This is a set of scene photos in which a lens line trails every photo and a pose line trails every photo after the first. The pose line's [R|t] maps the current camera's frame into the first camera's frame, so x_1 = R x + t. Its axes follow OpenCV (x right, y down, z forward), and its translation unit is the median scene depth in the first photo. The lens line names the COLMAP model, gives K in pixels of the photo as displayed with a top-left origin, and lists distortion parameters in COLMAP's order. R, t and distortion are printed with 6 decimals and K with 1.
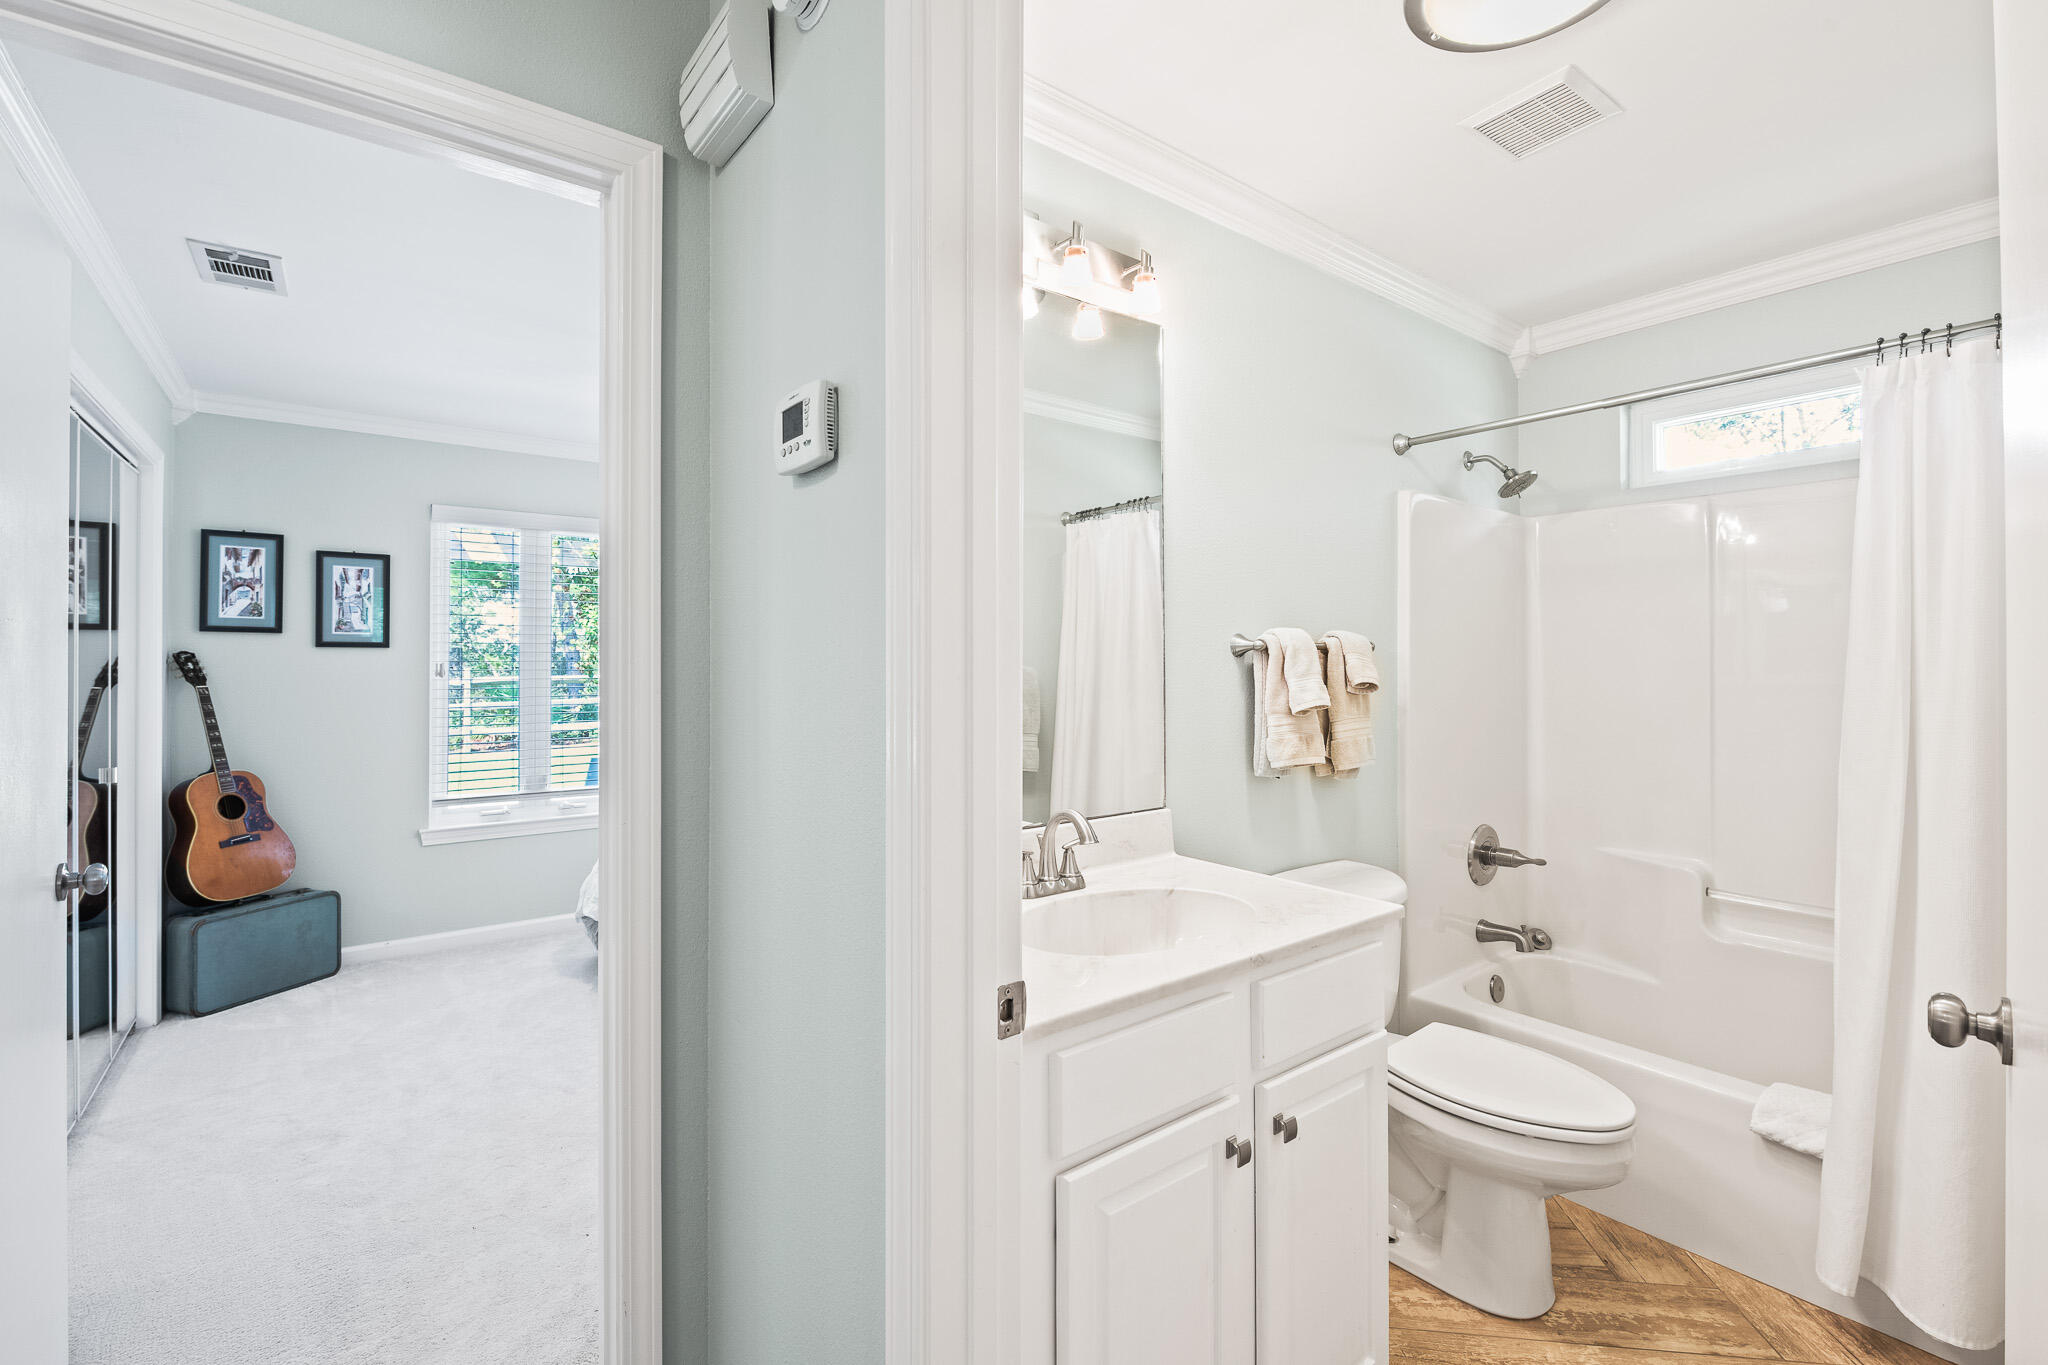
lens RADIAL K [[899.8, 0, 1027.4], [0, 899.8, 663.1], [0, 0, 1]] dist [-0.005597, -0.000487]
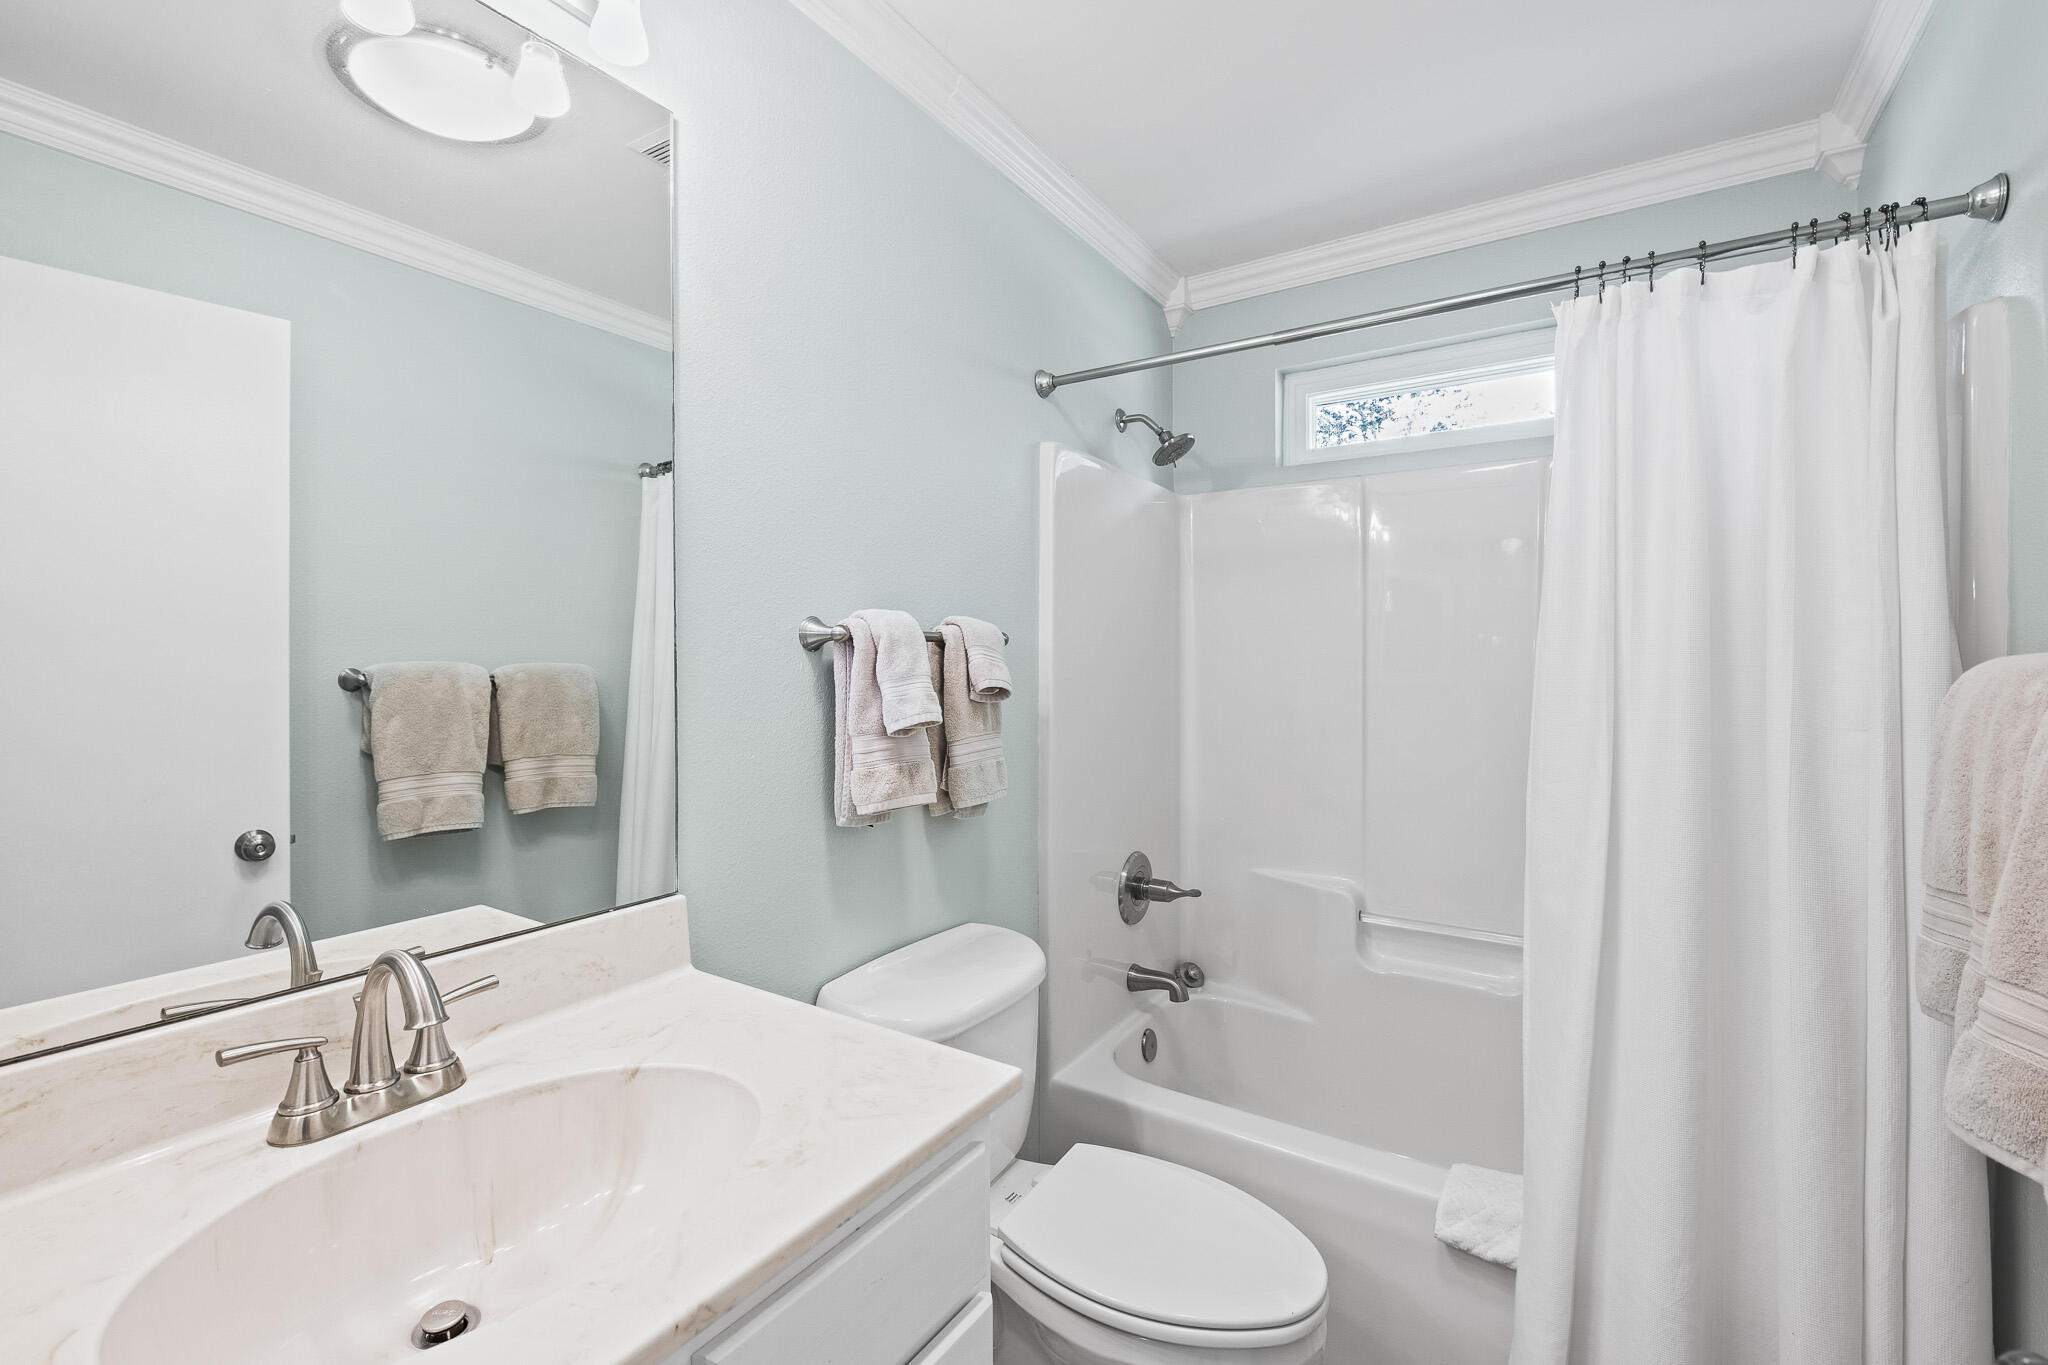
lens RADIAL K [[856.7, 0, 1019.4], [0, 856.7, 668.6], [0, 0, 1]] dist [0.001812, -0.004301]
pose [[0.941788, -0.000281, 0.336207, 0.160021], [-0.002785, 0.999959, 0.008637, 0.000427], [-0.336196, -0.009071, 0.941749, 0.333401]]
